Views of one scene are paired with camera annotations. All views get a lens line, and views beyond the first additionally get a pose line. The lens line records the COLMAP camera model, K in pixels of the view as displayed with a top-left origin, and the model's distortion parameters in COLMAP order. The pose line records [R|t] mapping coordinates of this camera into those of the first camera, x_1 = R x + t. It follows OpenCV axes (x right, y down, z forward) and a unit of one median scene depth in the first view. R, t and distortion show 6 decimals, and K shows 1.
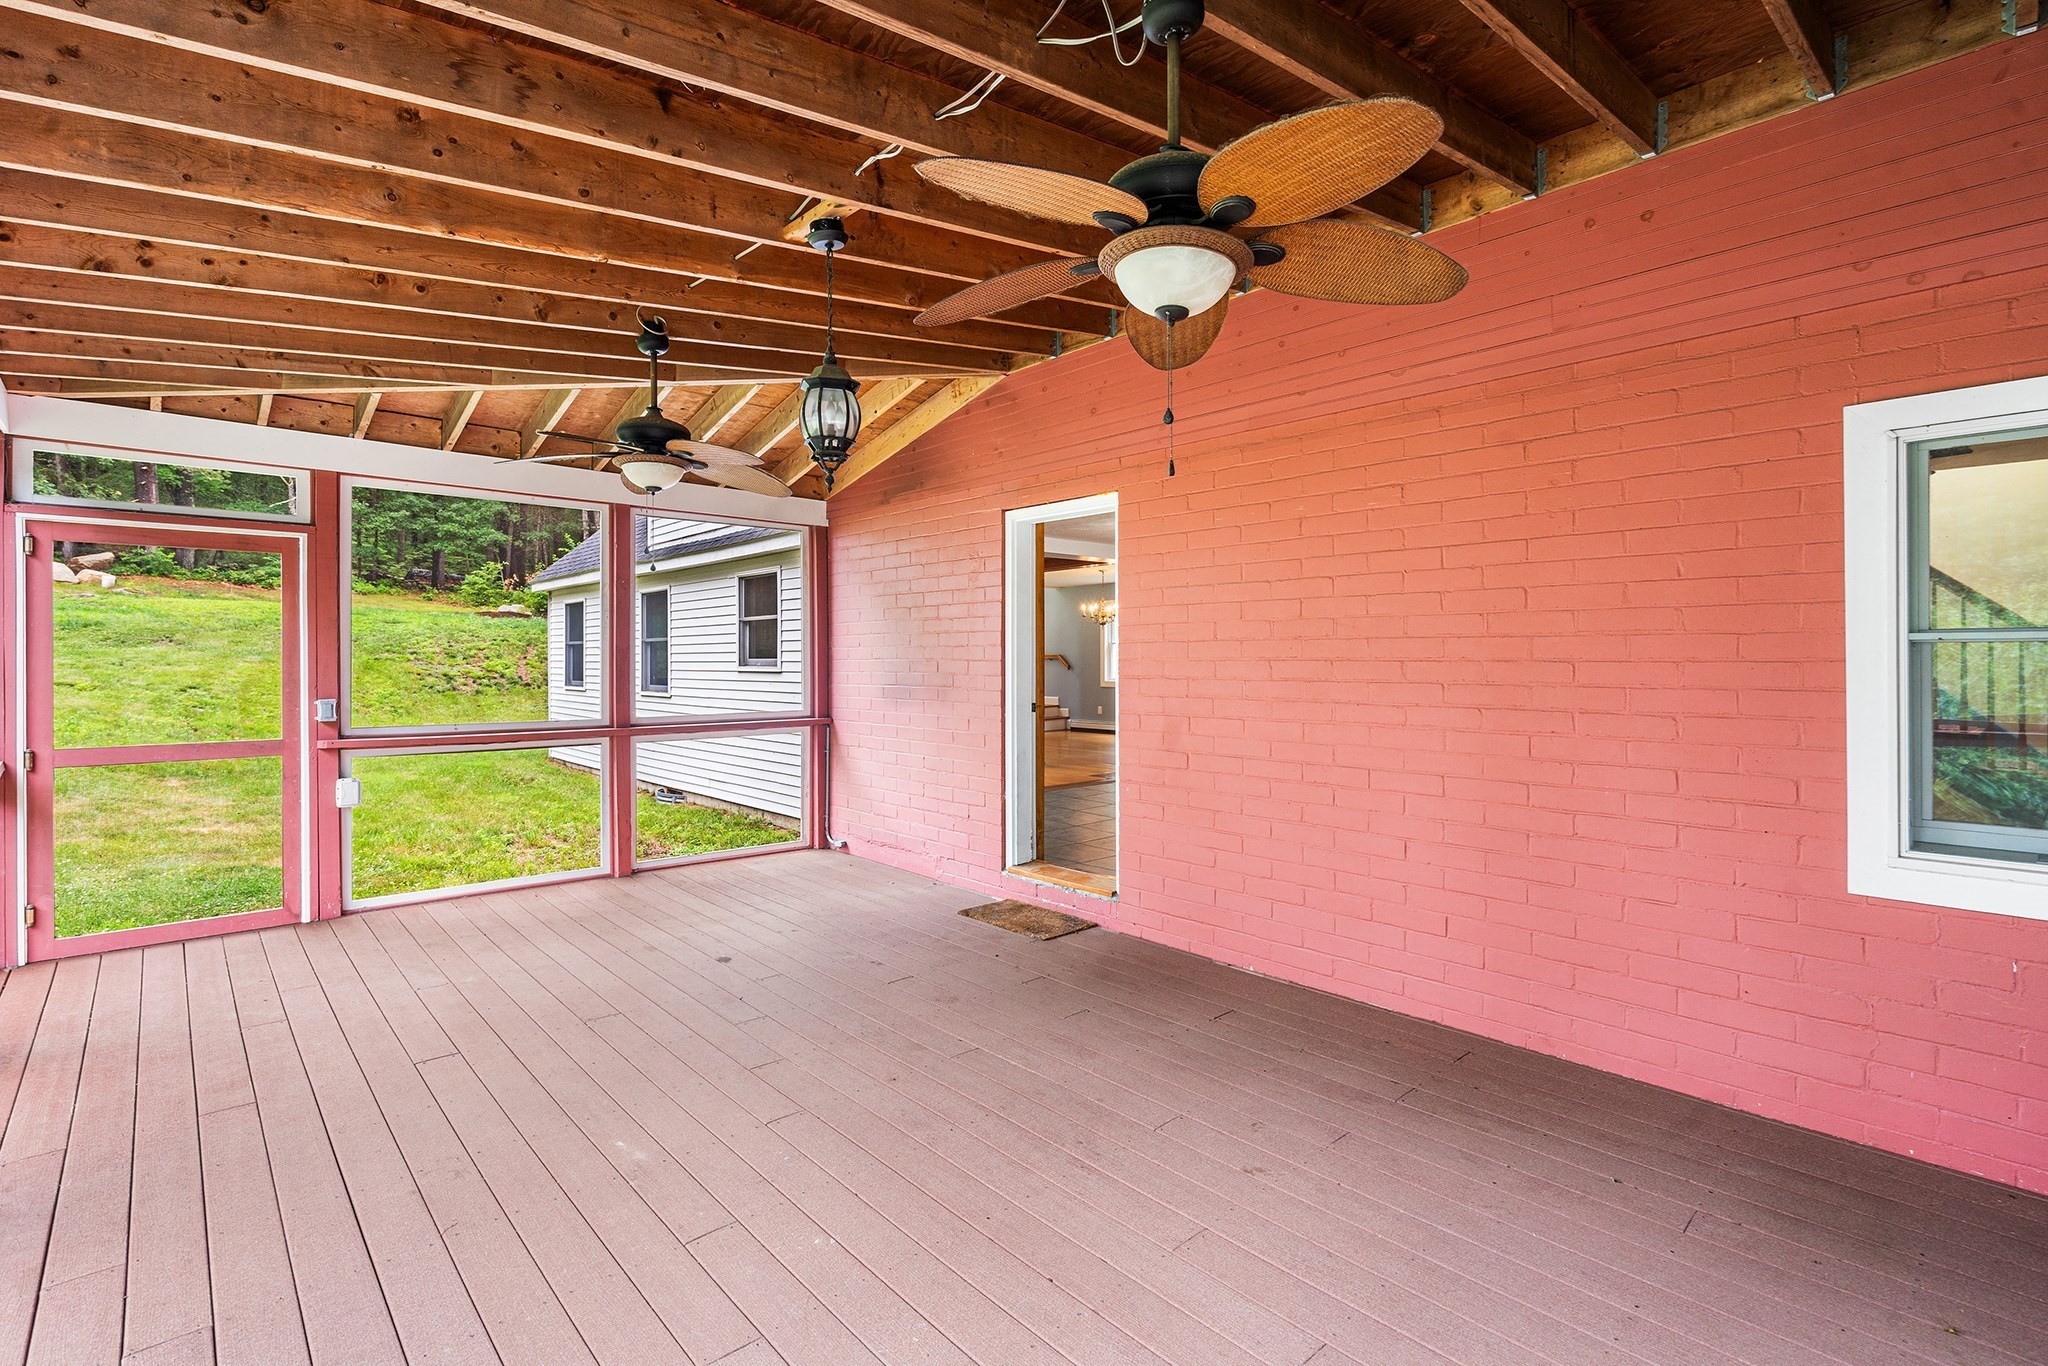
lens RADIAL K [[942.3, 0, 1027.1], [0, 942.3, 679.2], [0, 0, 1]] dist [-0.002106, 0.001094]
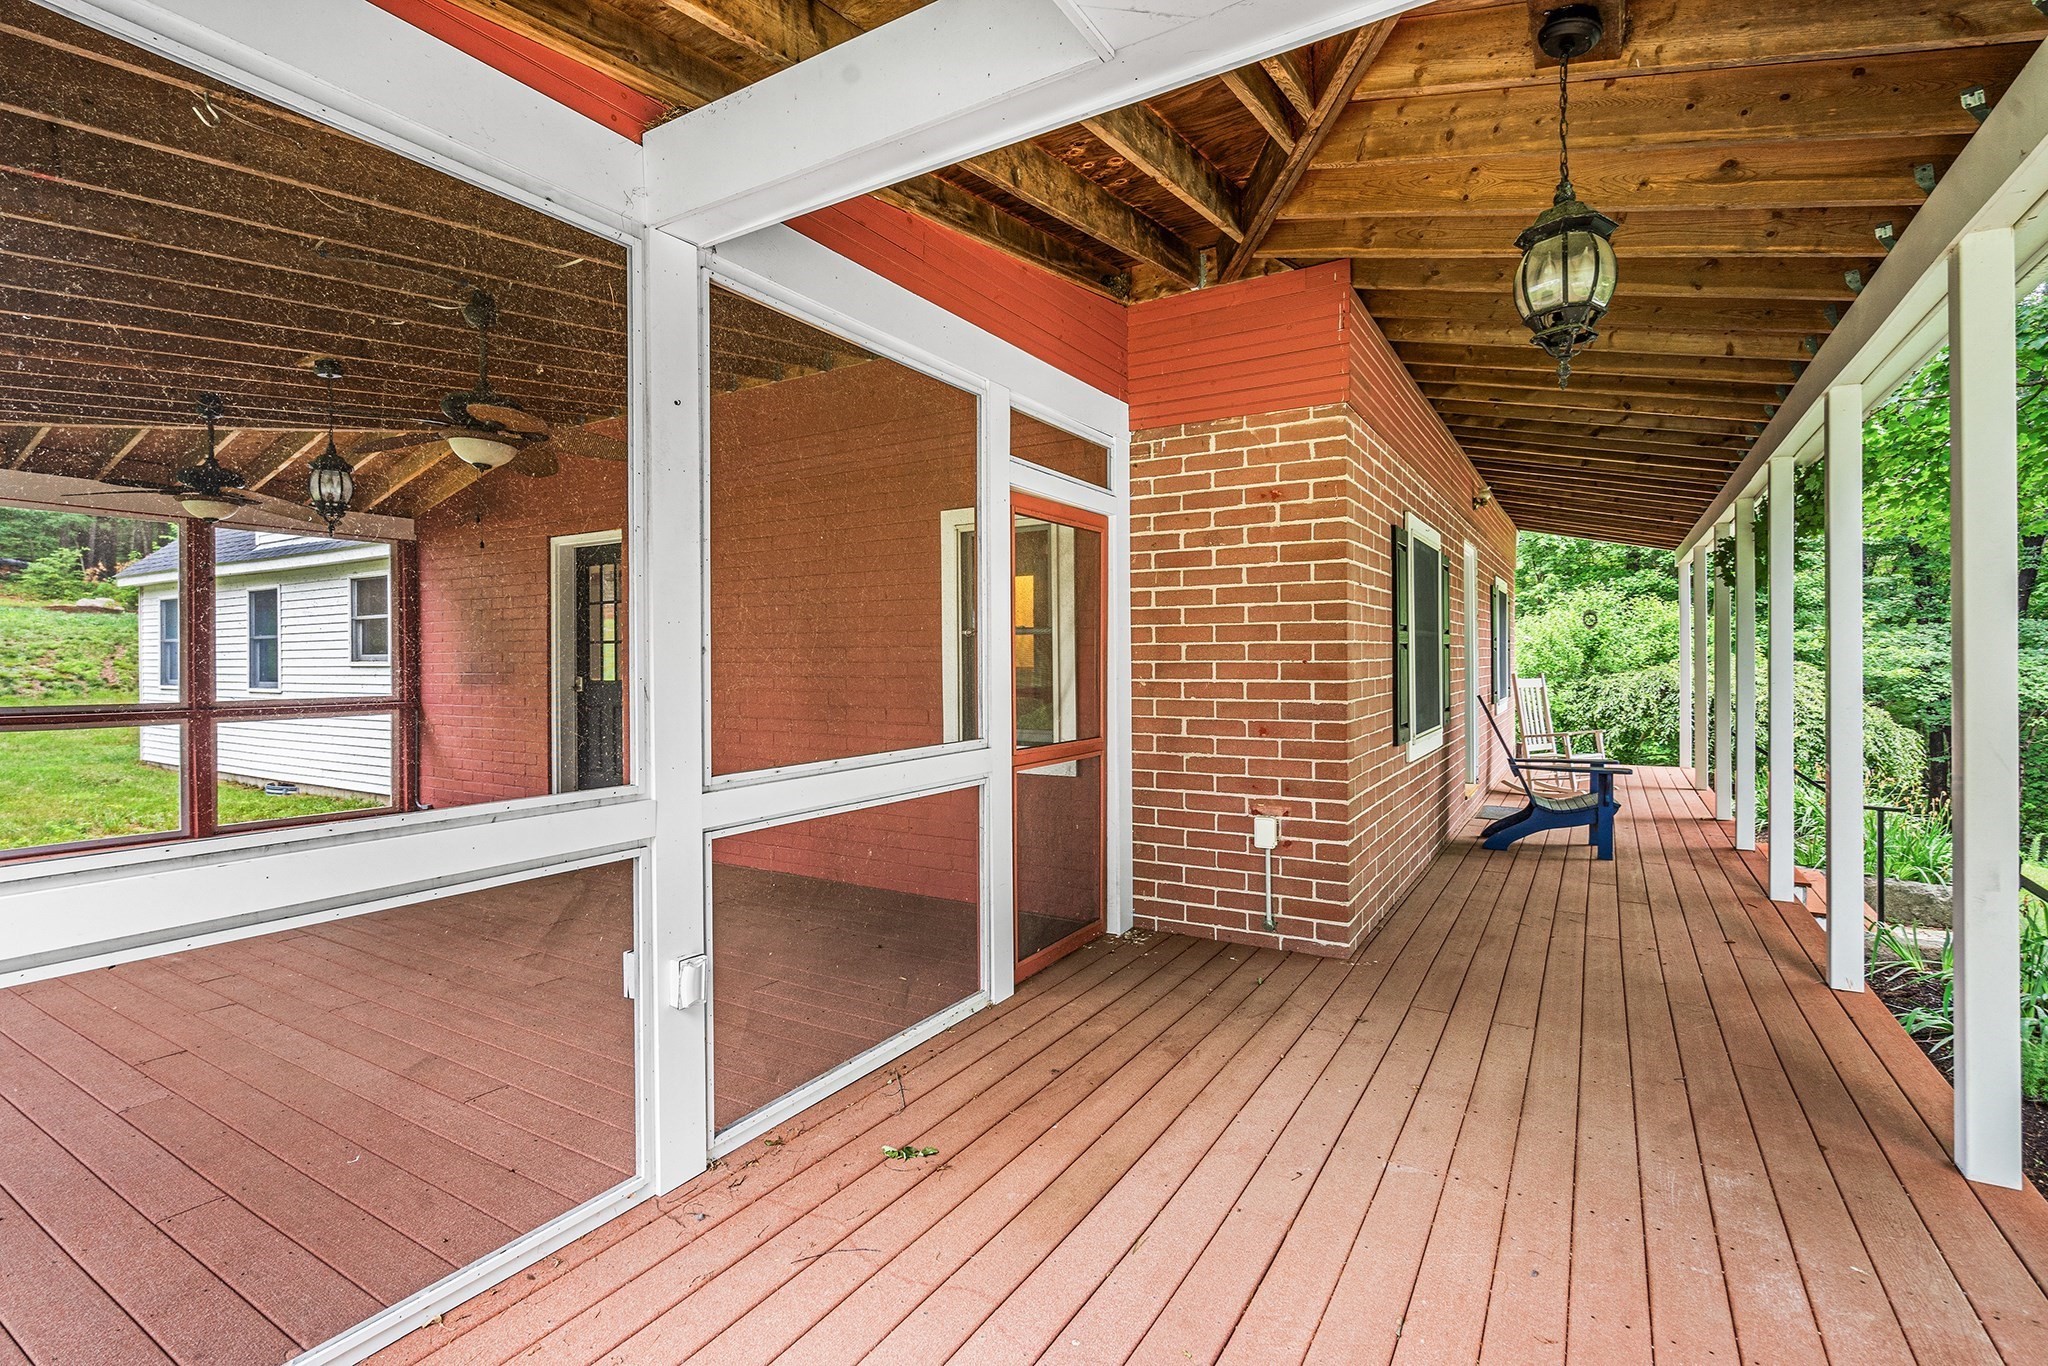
lens RADIAL K [[942.3, 0, 1027.1], [0, 942.3, 679.2], [0, 0, 1]] dist [-0.002106, 0.001094]
pose [[0.961740, -0.006676, 0.273884, 0.134581], [0.007633, 0.999968, -0.002431, 0.013950], [-0.273859, 0.004429, 0.961760, -0.230300]]
